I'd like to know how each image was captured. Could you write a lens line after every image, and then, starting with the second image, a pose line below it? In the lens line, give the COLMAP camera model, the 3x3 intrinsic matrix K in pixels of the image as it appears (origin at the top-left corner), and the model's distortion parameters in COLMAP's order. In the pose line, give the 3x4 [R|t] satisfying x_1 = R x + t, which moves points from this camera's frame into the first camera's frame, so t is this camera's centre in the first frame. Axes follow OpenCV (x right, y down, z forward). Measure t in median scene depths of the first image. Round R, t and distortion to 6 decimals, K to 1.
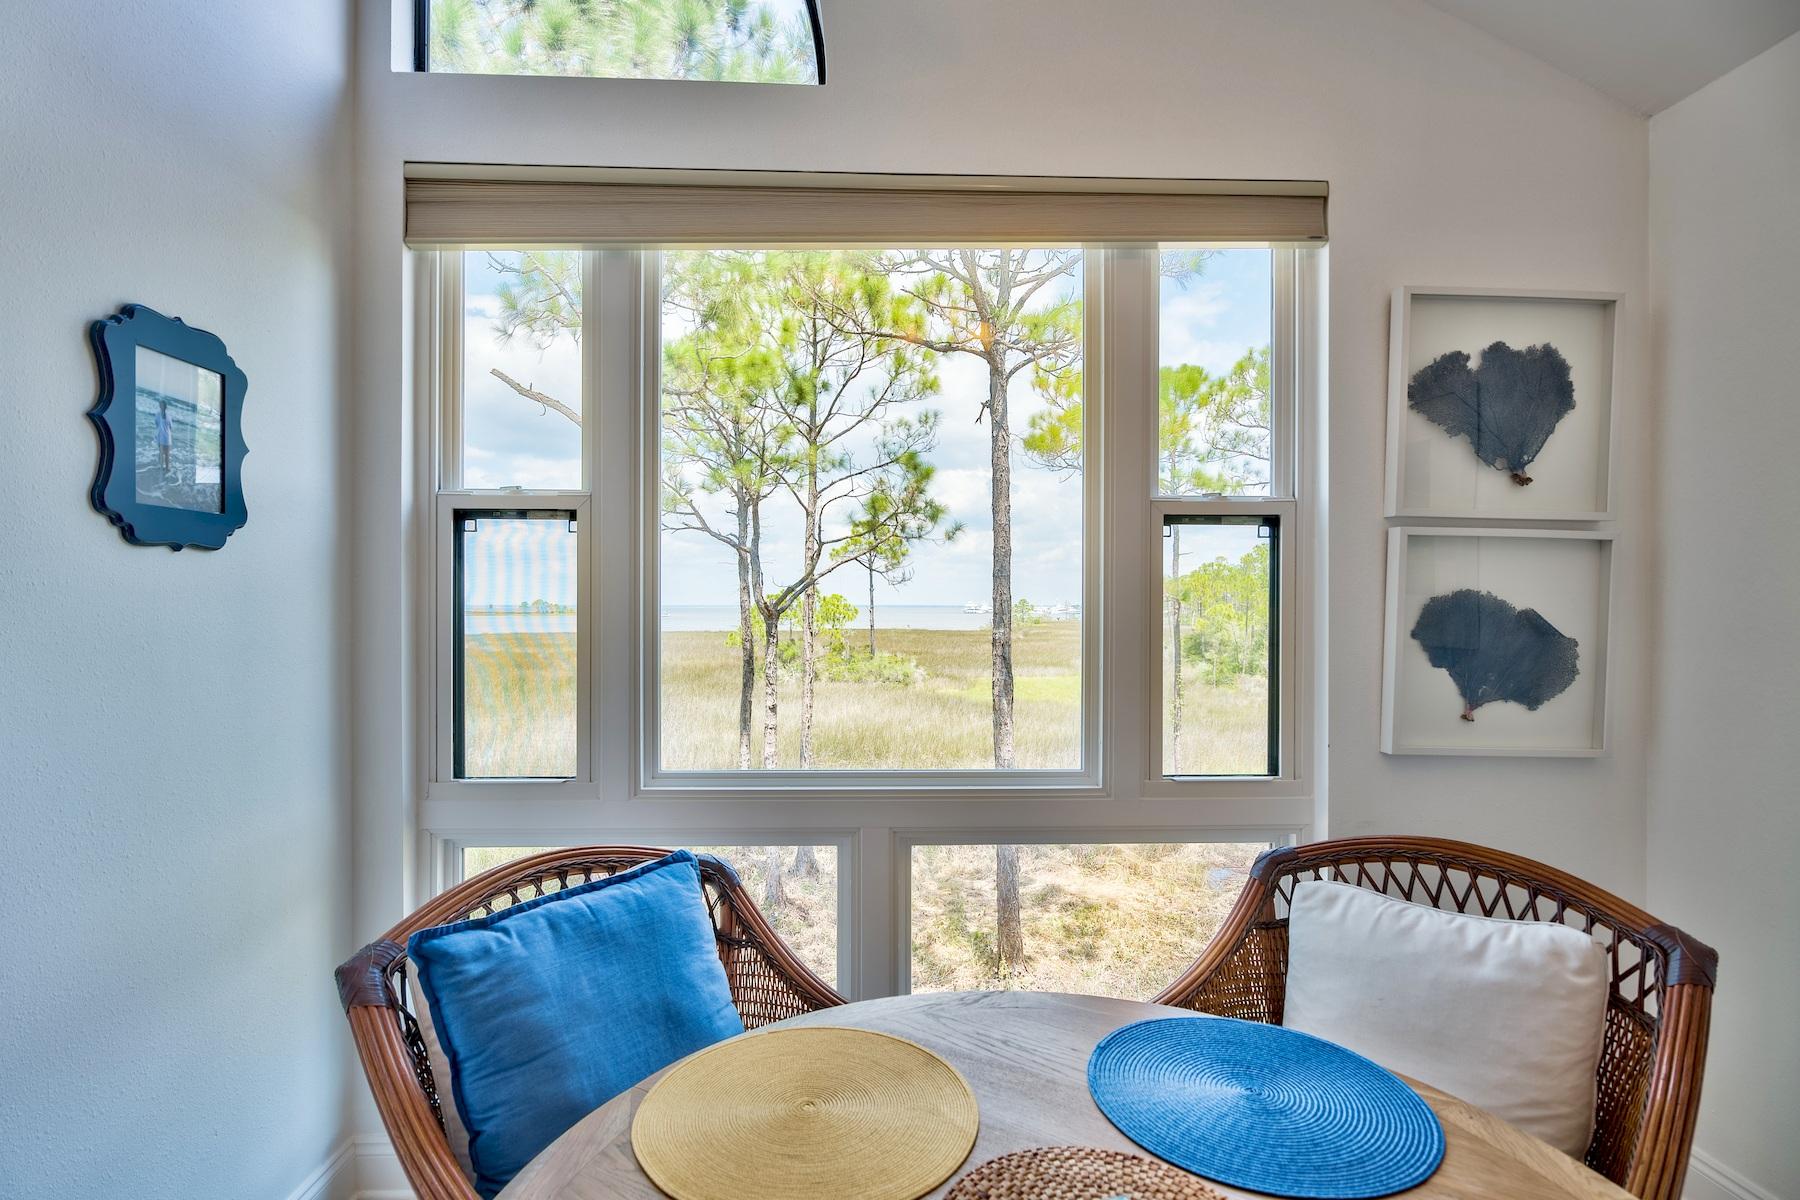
lens RADIAL K [[888.5, 0, 872.0], [0, 888.5, 611.6], [0, 0, 1]] dist [-0.001089, -0.001039]
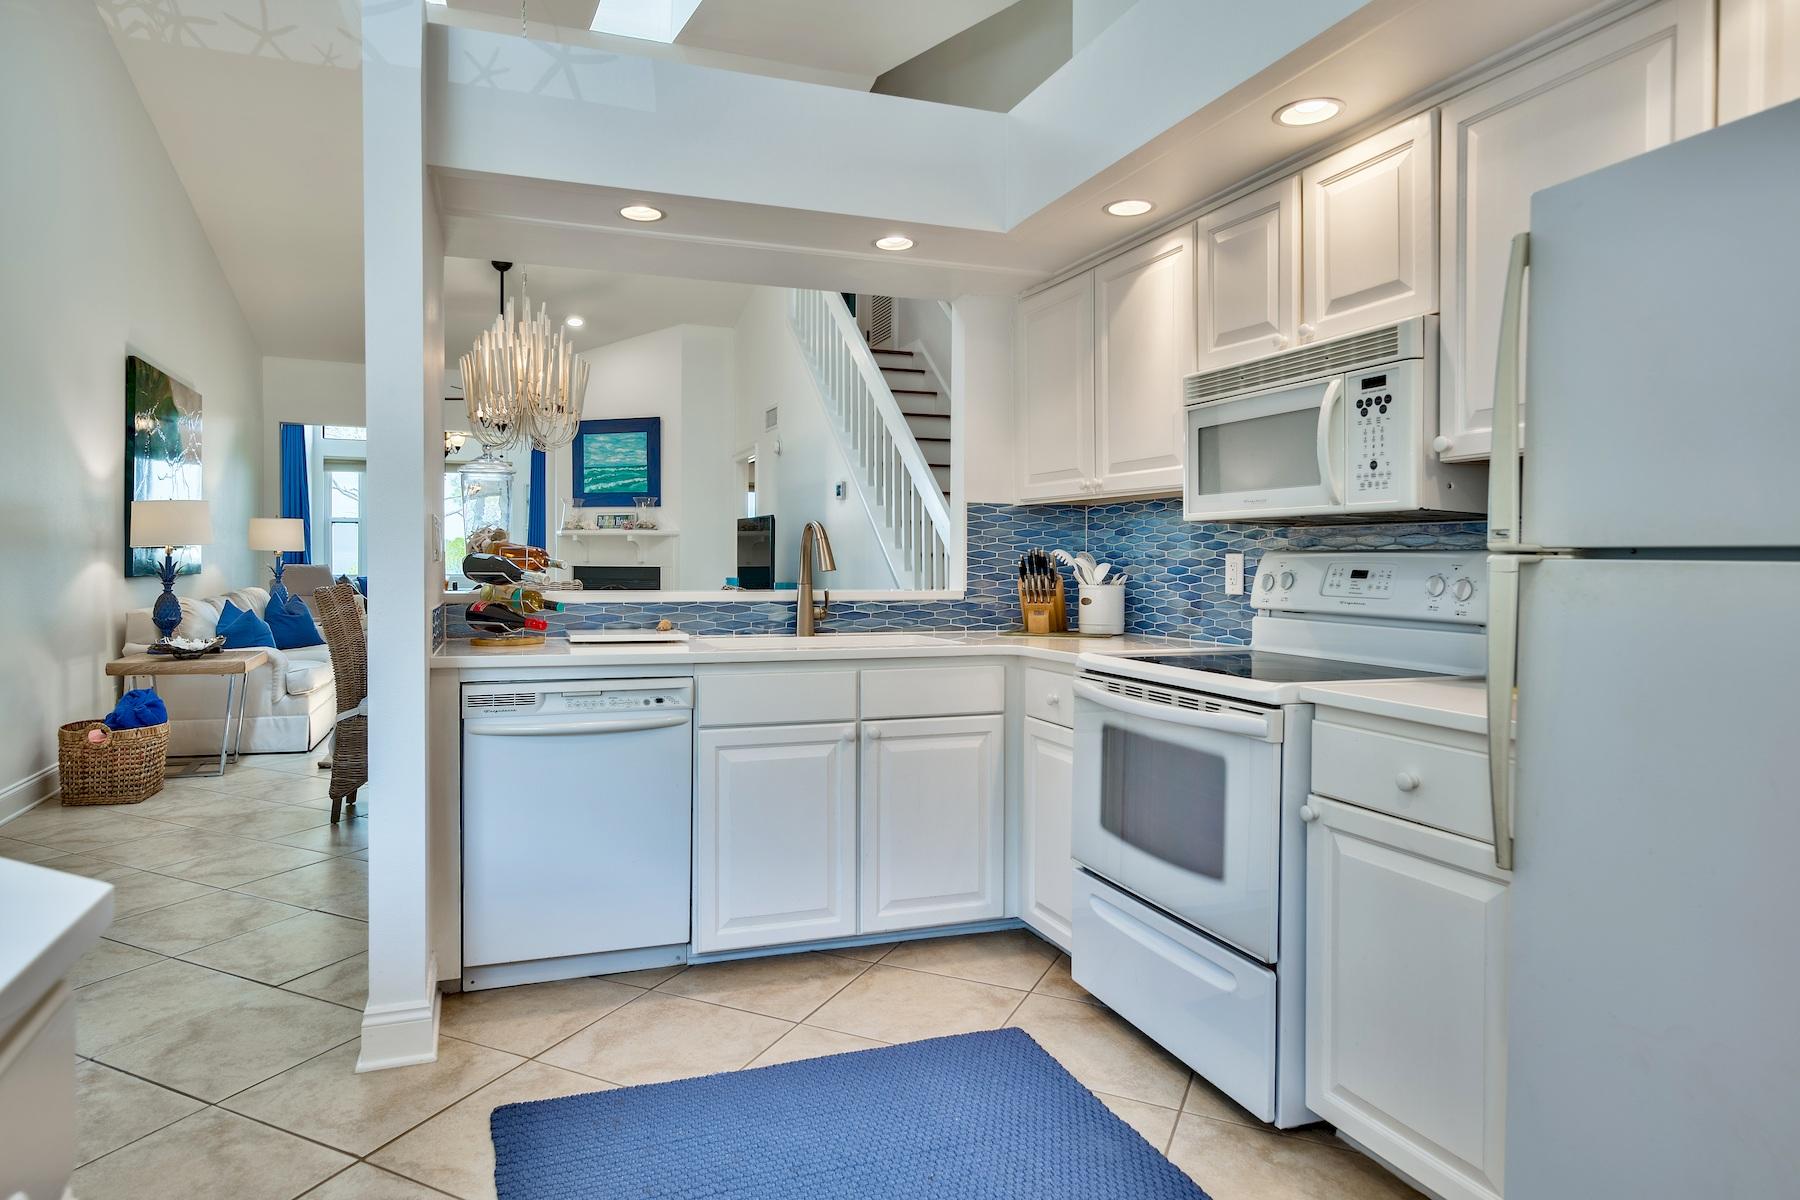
lens RADIAL K [[1088.6, 0, 857.6], [0, 1088.6, 565.0], [0, 0, 1]] dist [0.008447, 0.001106]
pose [[0.955571, -0.001894, 0.294755, 0.563334], [0.000340, 0.999986, 0.005325, 0.098951], [-0.294761, -0.004989, 0.955558, -5.834067]]
